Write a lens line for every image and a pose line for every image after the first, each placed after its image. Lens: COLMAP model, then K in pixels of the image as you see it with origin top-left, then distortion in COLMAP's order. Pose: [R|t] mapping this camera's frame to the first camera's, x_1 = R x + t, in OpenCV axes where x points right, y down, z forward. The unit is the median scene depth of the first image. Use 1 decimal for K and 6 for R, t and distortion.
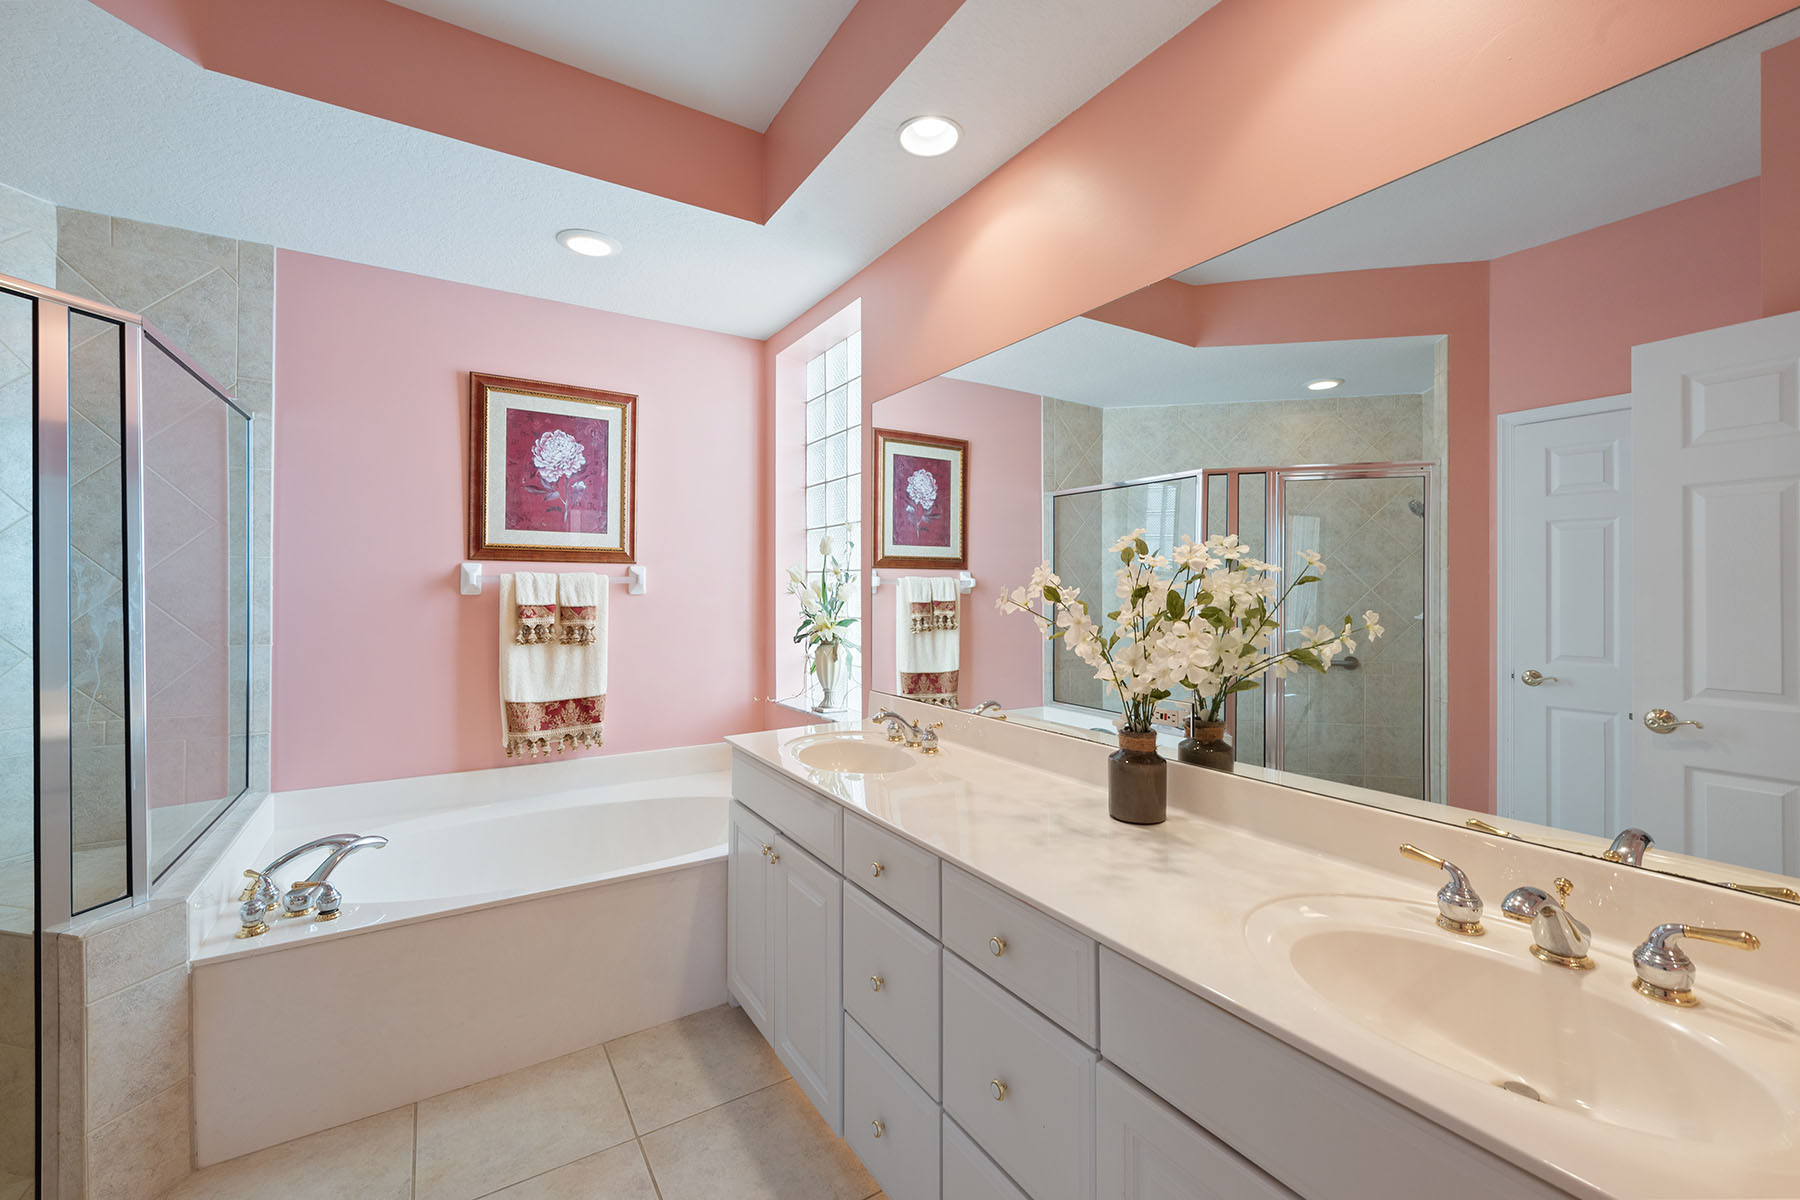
lens RADIAL K [[725.4, 0, 895.8], [0, 725.4, 584.9], [0, 0, 1]] dist [0.003994, -0.001309]
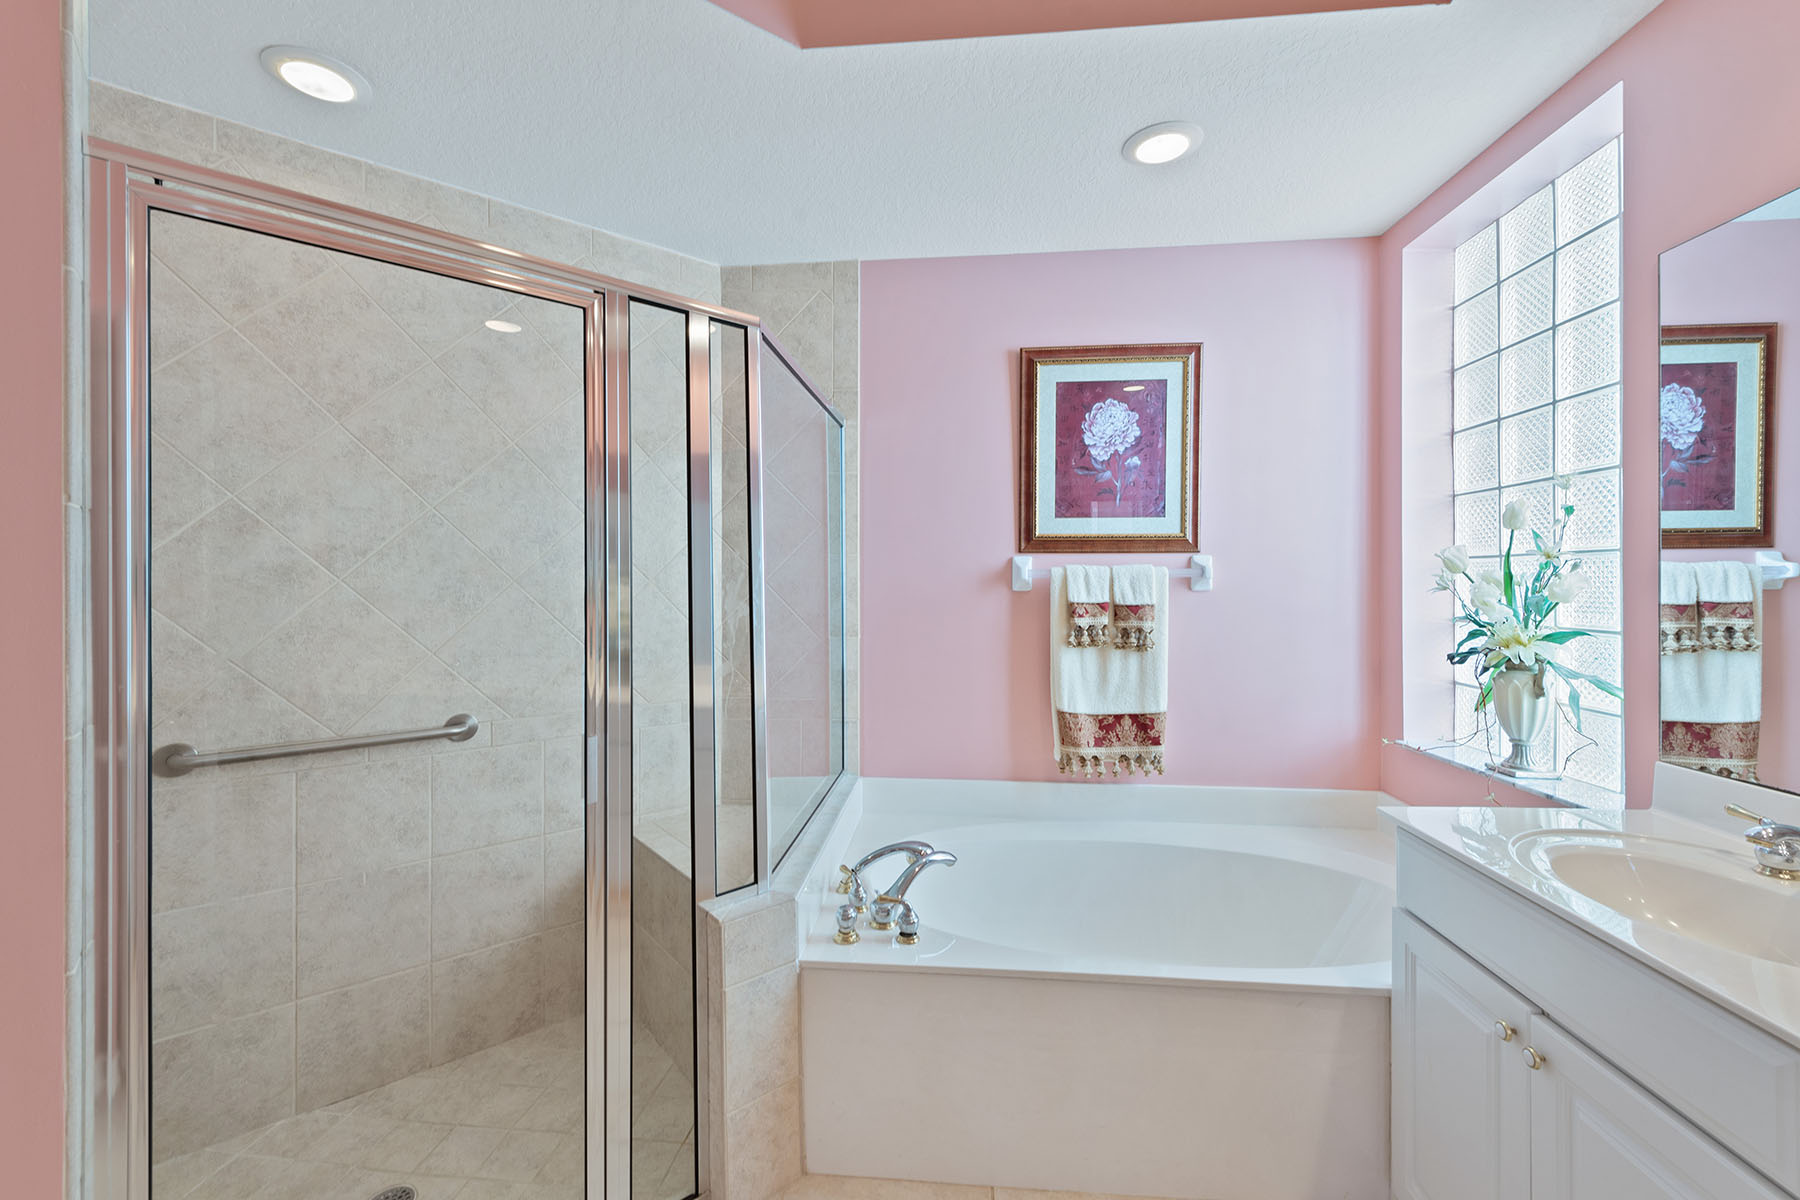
lens RADIAL K [[725.4, 0, 898.3], [0, 725.4, 590.1], [0, 0, 1]] dist [0.003994, -0.001309]
pose [[0.791917, 0.000326, -0.610629, -0.149667], [0.007484, 0.999920, 0.010241, 0.002107], [0.610583, -0.012680, 0.791851, 0.176832]]
